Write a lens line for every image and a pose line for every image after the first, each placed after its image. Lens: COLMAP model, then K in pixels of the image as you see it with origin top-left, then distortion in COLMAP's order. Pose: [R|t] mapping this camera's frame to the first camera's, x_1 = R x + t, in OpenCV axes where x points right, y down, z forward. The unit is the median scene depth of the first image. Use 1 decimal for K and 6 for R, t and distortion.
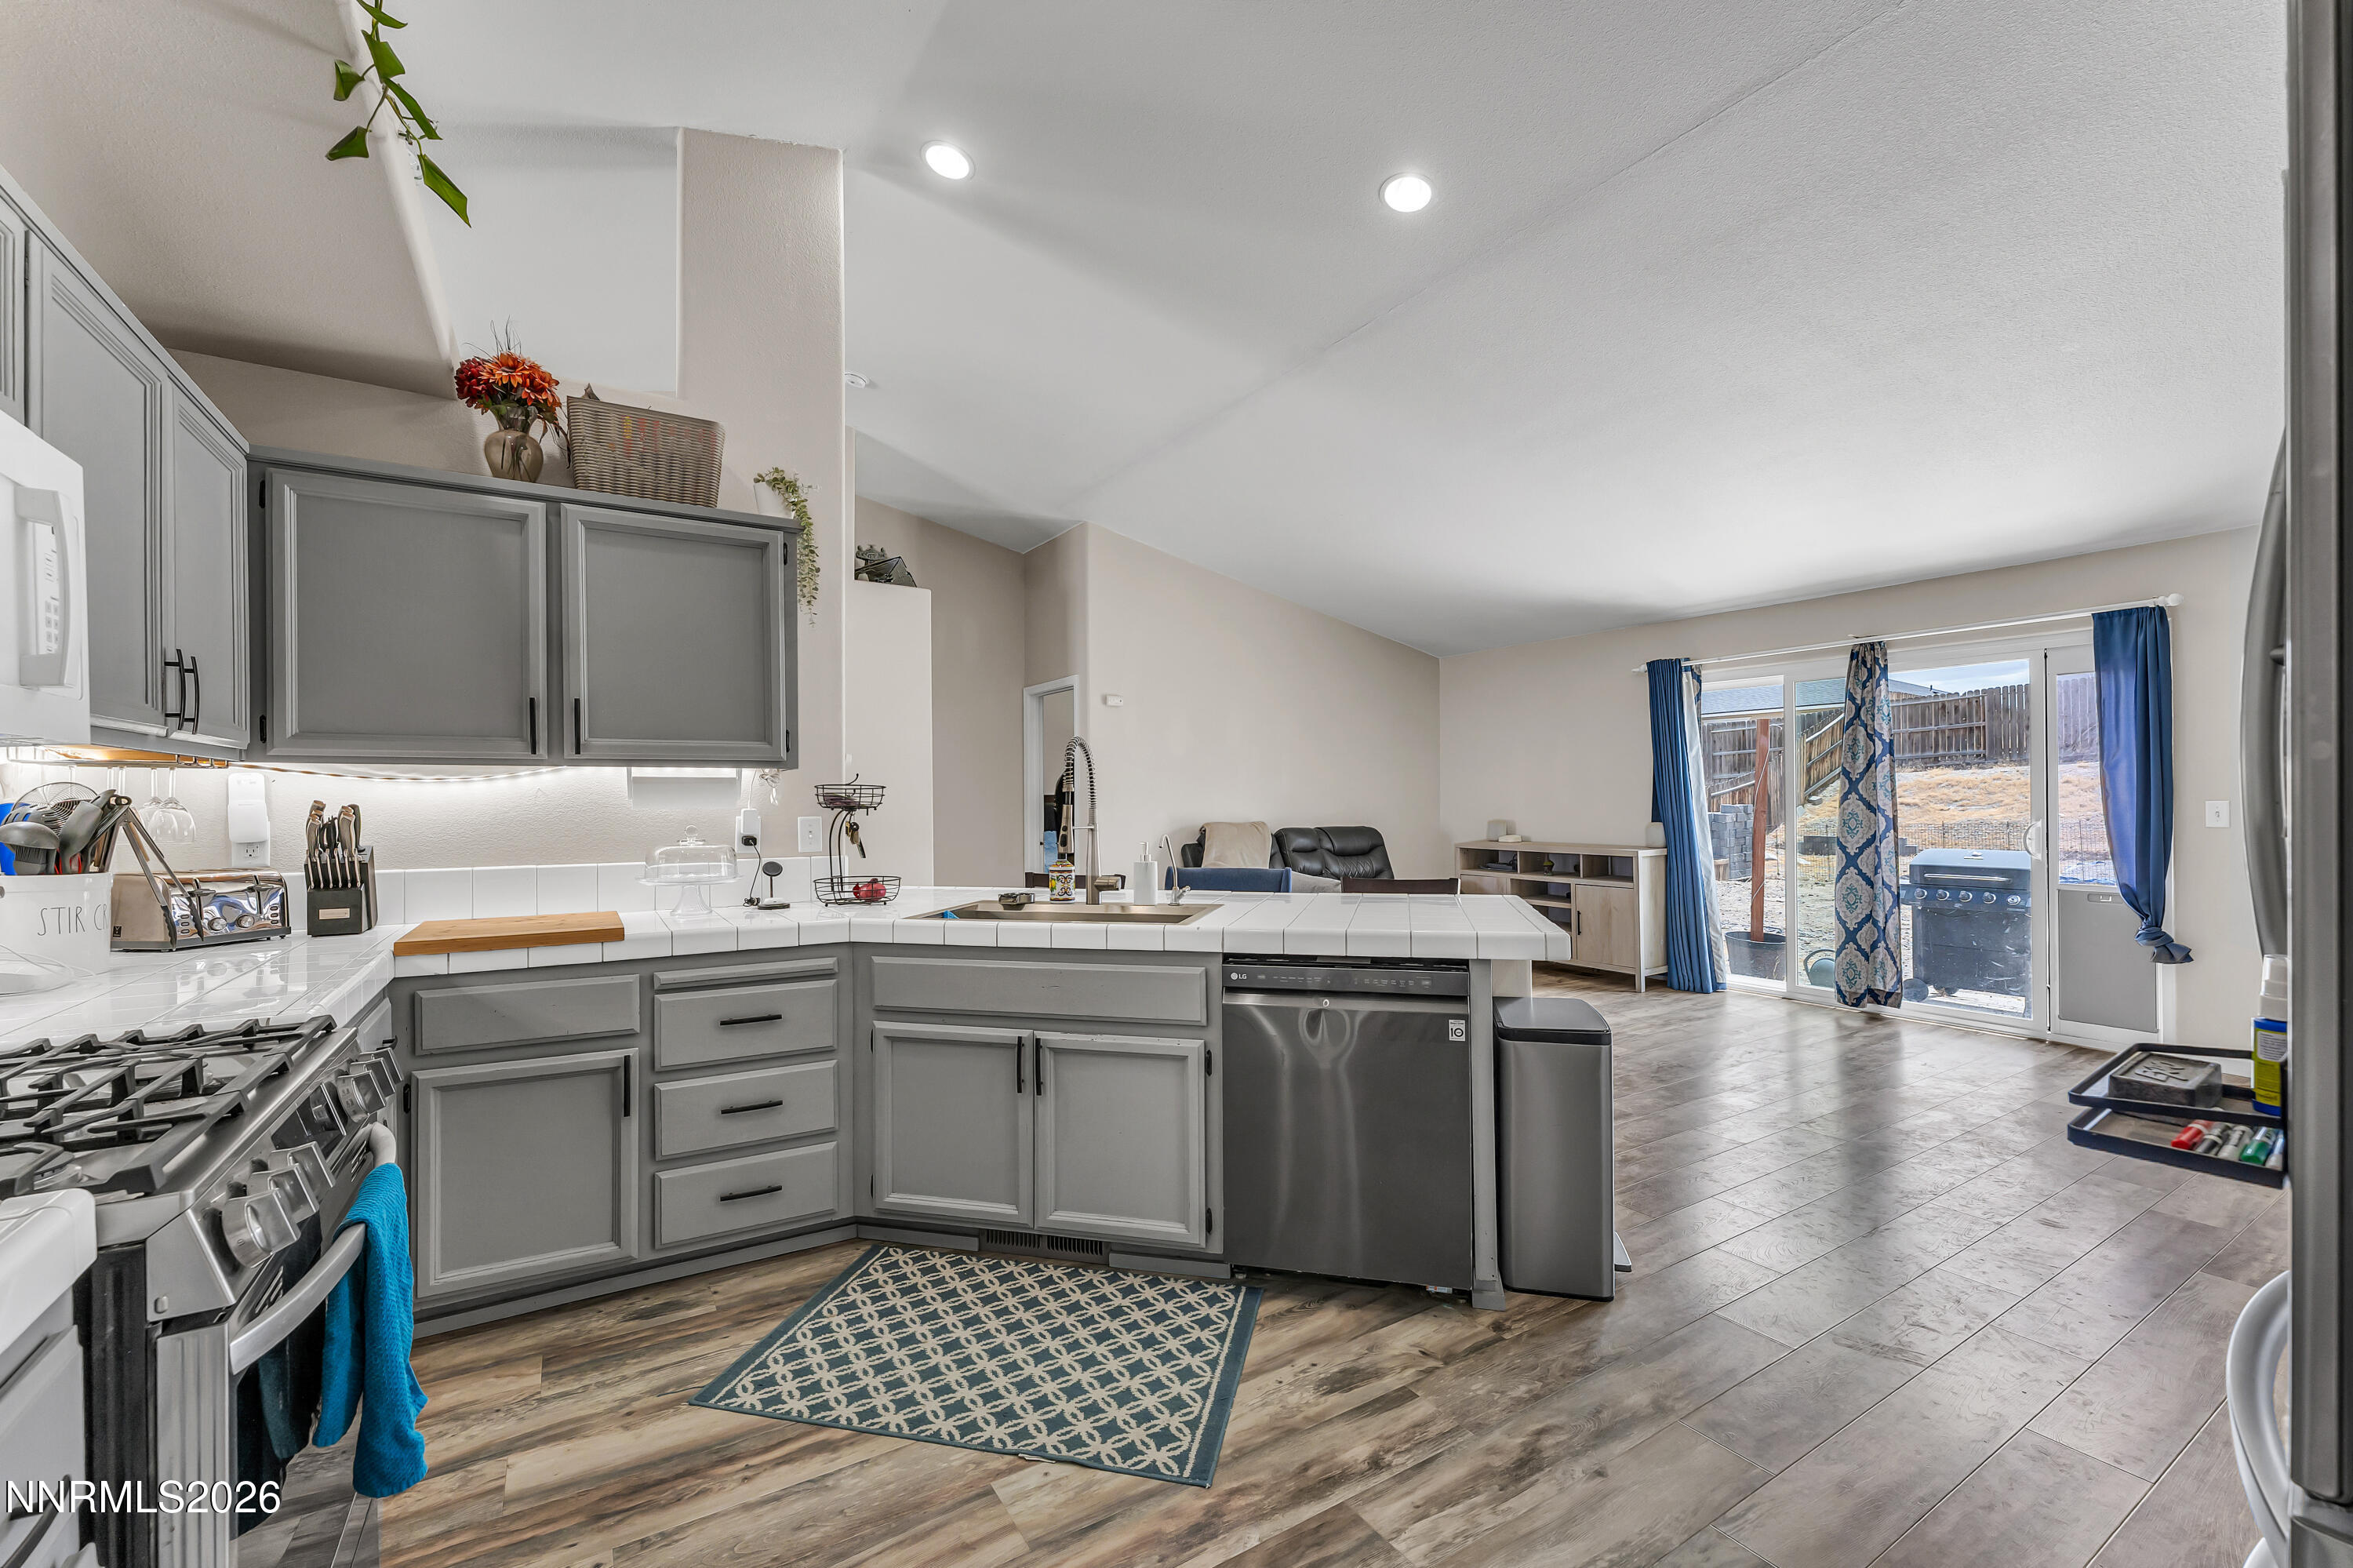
lens RADIAL K [[956.2, 0, 1178.8], [0, 956.2, 797.3], [0, 0, 1]] dist [0.000383, -0.000483]
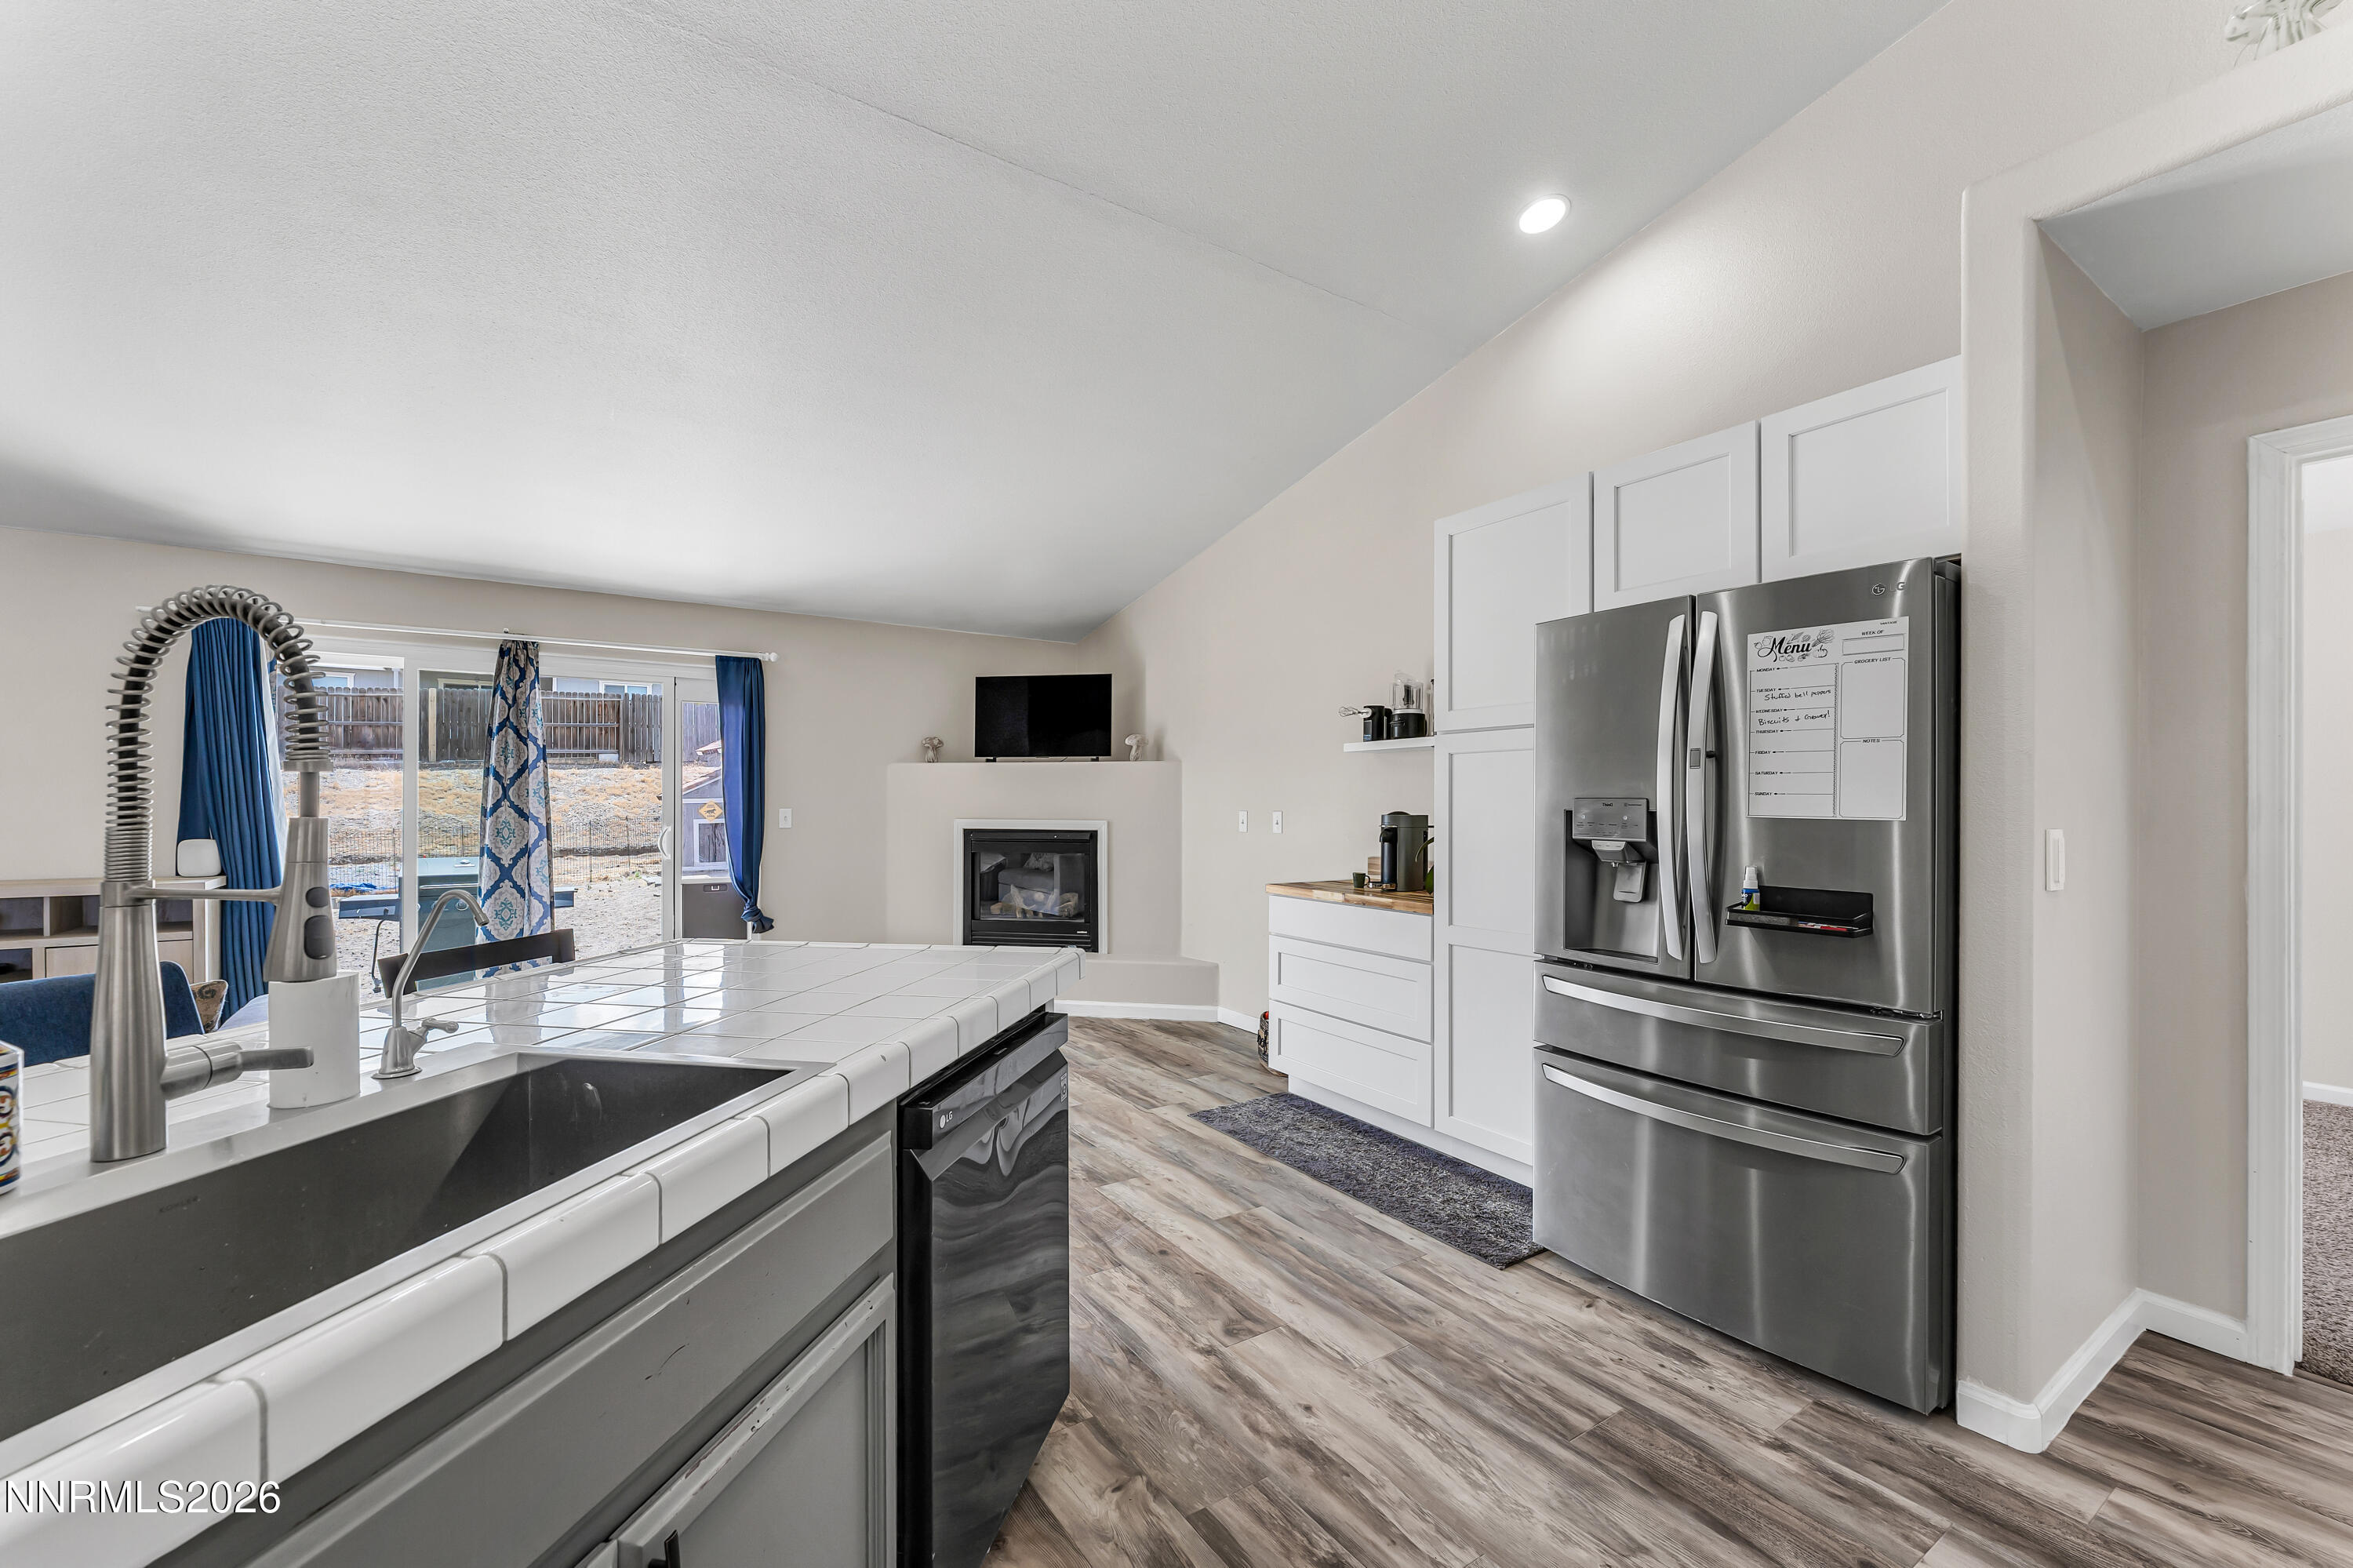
lens RADIAL K [[956.2, 0, 1155.6], [0, 956.2, 792.1], [0, 0, 1]] dist [0.000383, -0.000483]
pose [[-0.013611, 0.019621, 0.999715, -0.222476], [-0.004224, 0.999797, -0.019680, 0.003737], [-0.999898, -0.004491, -0.013525, 0.388588]]
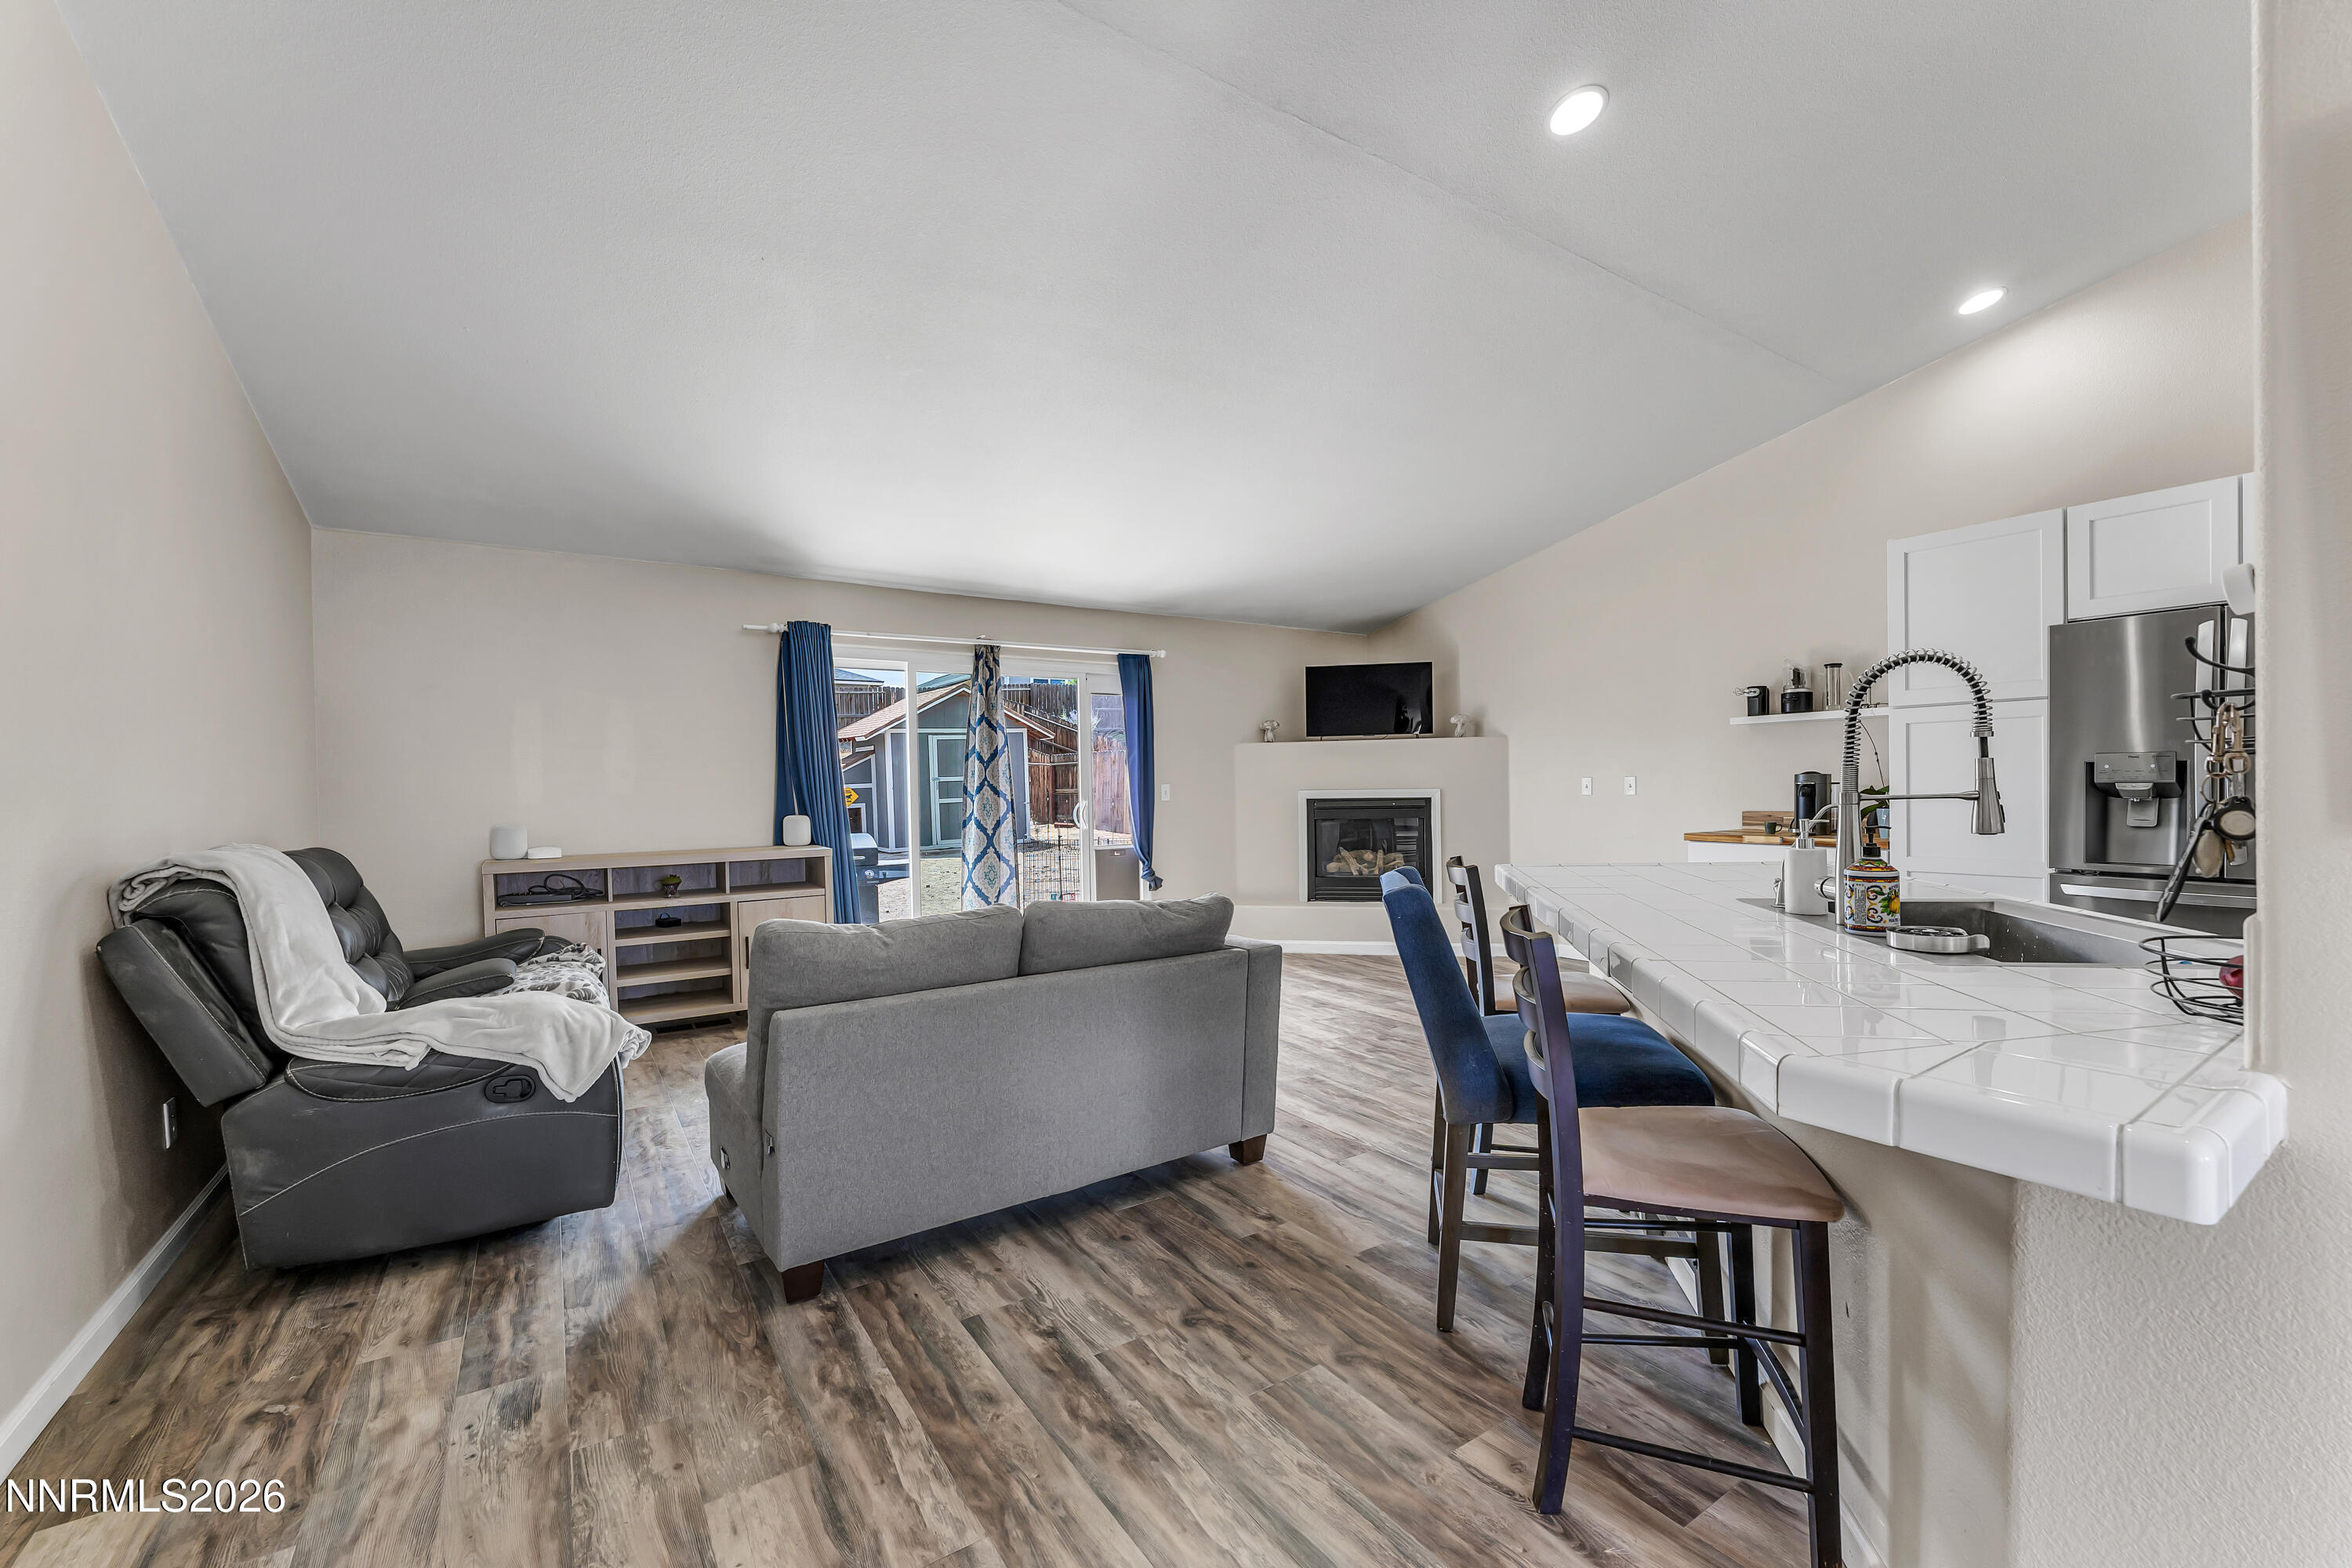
lens RADIAL K [[955.8, 0, 1163.8], [0, 955.8, 794.6], [0, 0, 1]] dist [0.000383, -0.000483]
pose [[-0.013294, -0.003950, 0.999904, -0.393073], [0.016557, 0.999854, 0.004170, 0.011333], [-0.999775, 0.016611, -0.013227, 0.812566]]
